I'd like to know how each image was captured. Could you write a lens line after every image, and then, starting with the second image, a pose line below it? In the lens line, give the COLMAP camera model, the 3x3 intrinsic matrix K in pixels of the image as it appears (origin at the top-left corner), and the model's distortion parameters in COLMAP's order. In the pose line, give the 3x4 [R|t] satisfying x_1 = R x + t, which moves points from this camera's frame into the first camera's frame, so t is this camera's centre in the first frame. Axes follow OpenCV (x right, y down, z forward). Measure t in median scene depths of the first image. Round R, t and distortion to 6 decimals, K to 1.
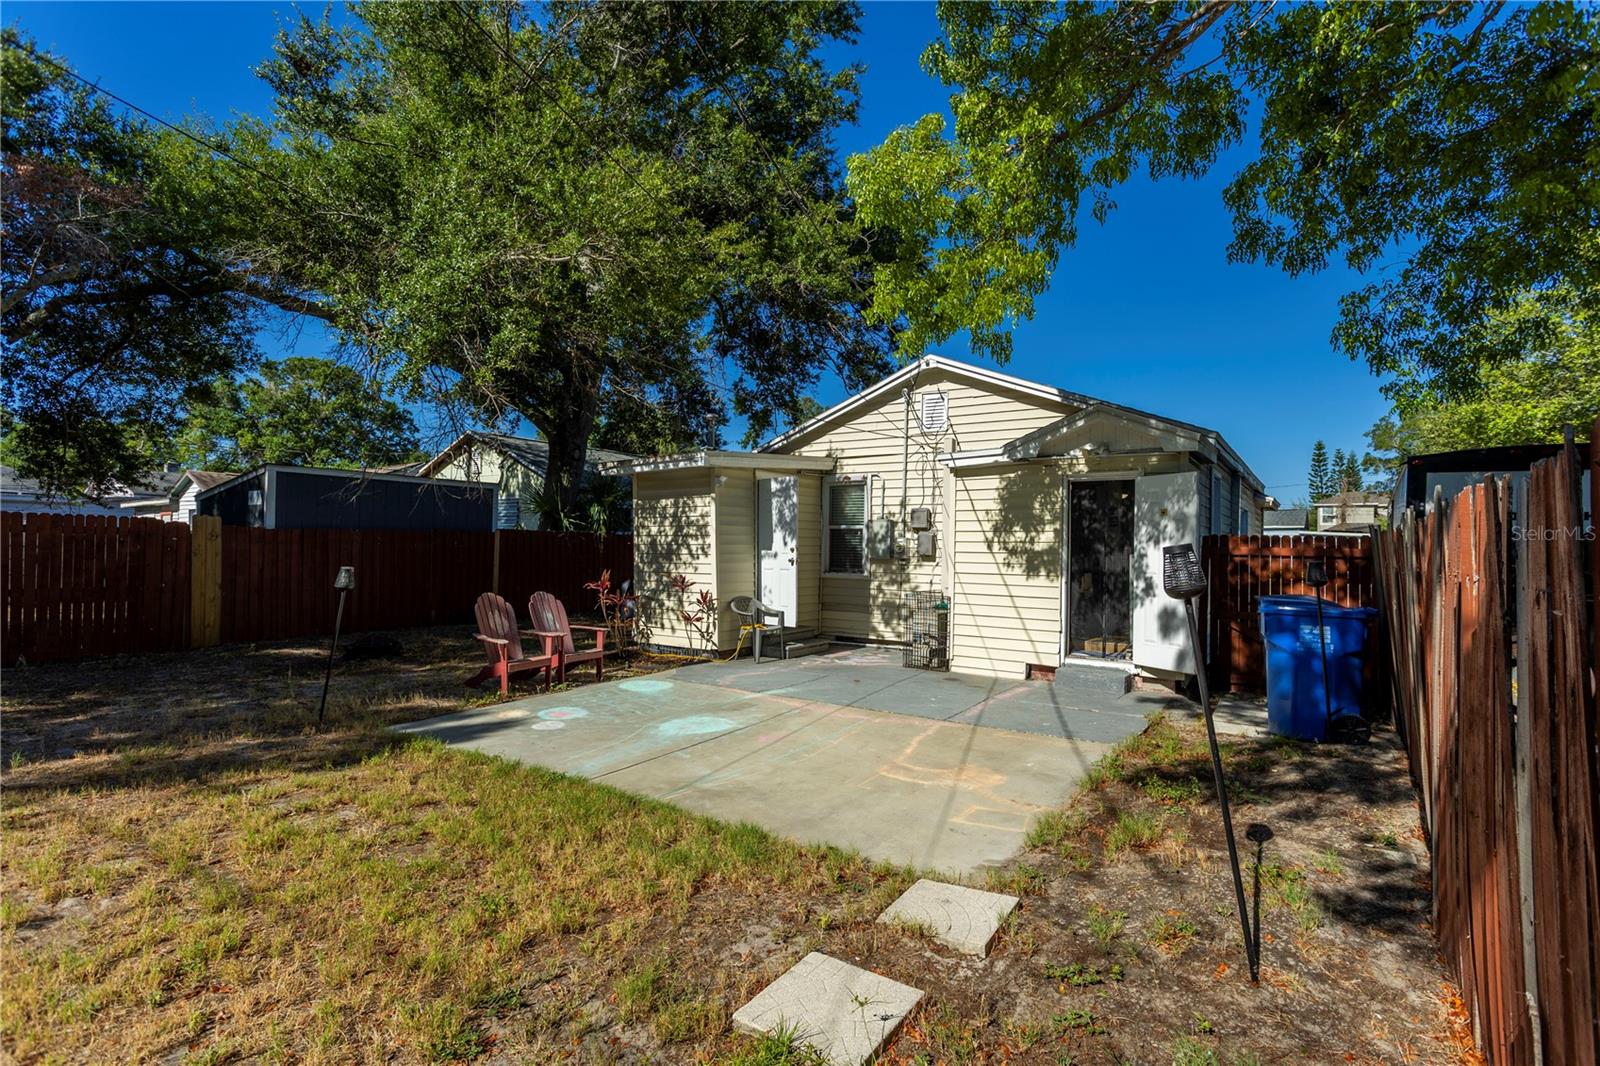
lens RADIAL K [[756.1, 0, 802.1], [0, 756.1, 532.9], [0, 0, 1]] dist [0.002081, 0.000666]
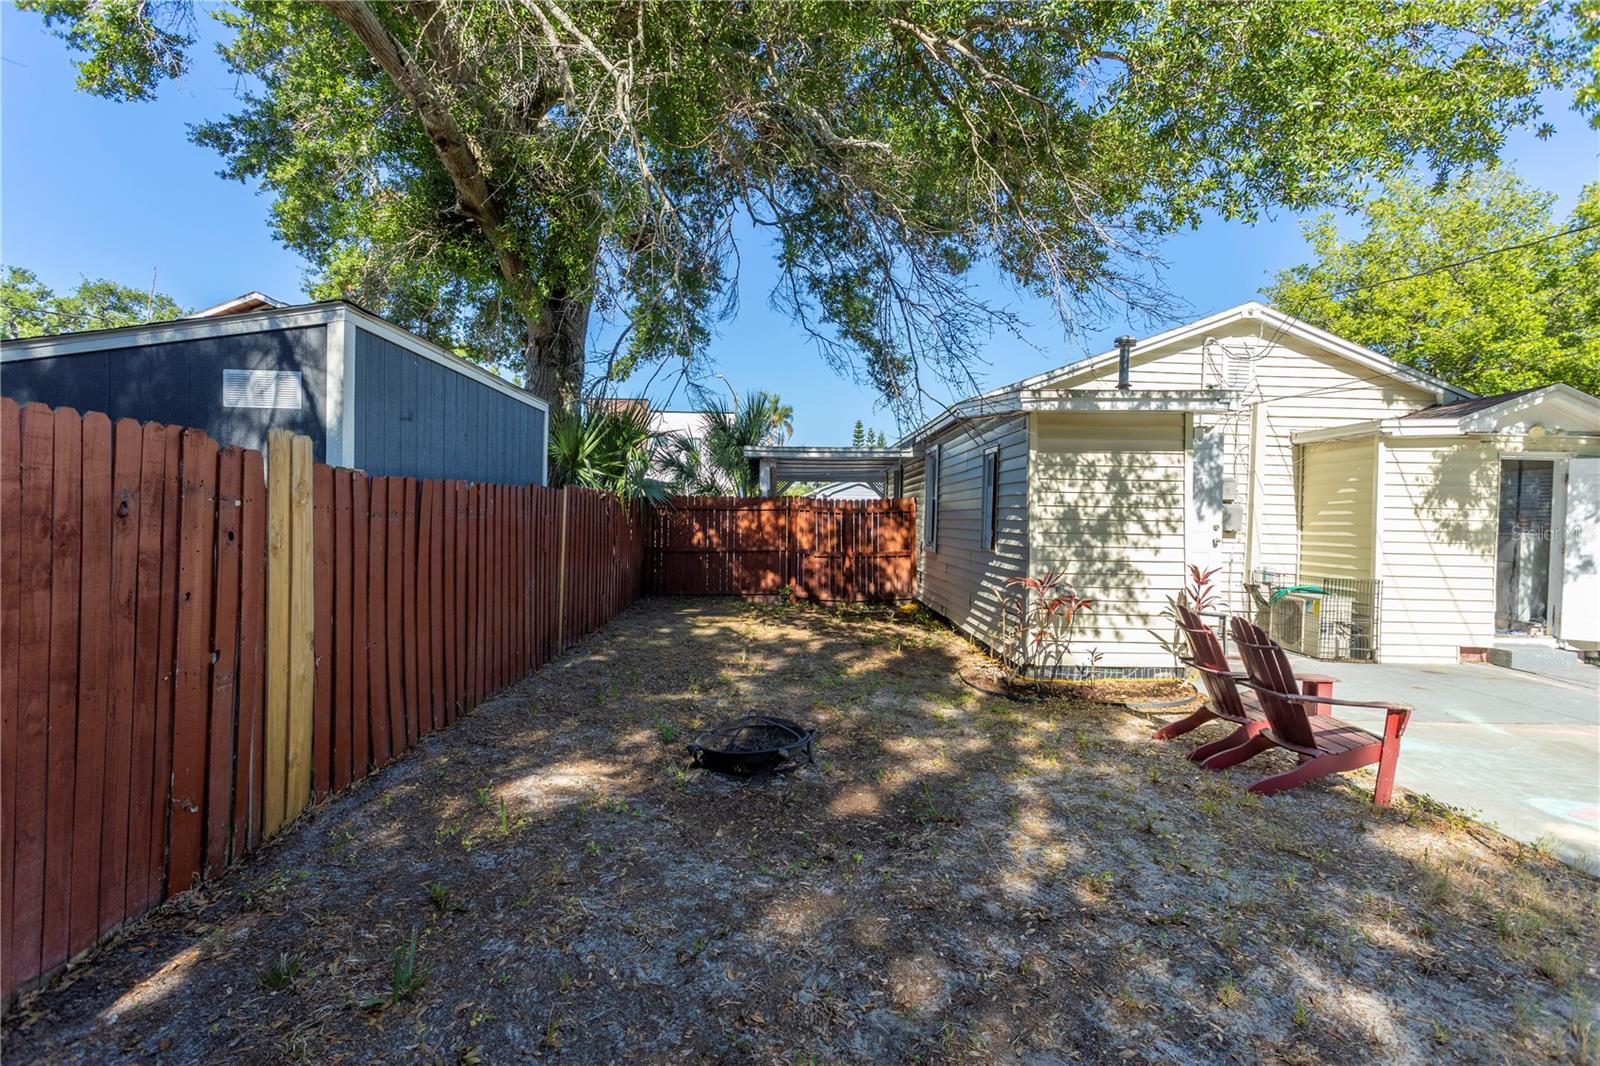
lens RADIAL K [[756.1, 0, 802.1], [0, 756.1, 532.9], [0, 0, 1]] dist [0.002081, 0.000666]
pose [[0.824423, -0.005085, 0.565952, -0.795652], [-0.023274, 0.998809, 0.042877, 0.005794], [-0.565496, -0.048521, 0.823322, 0.588215]]
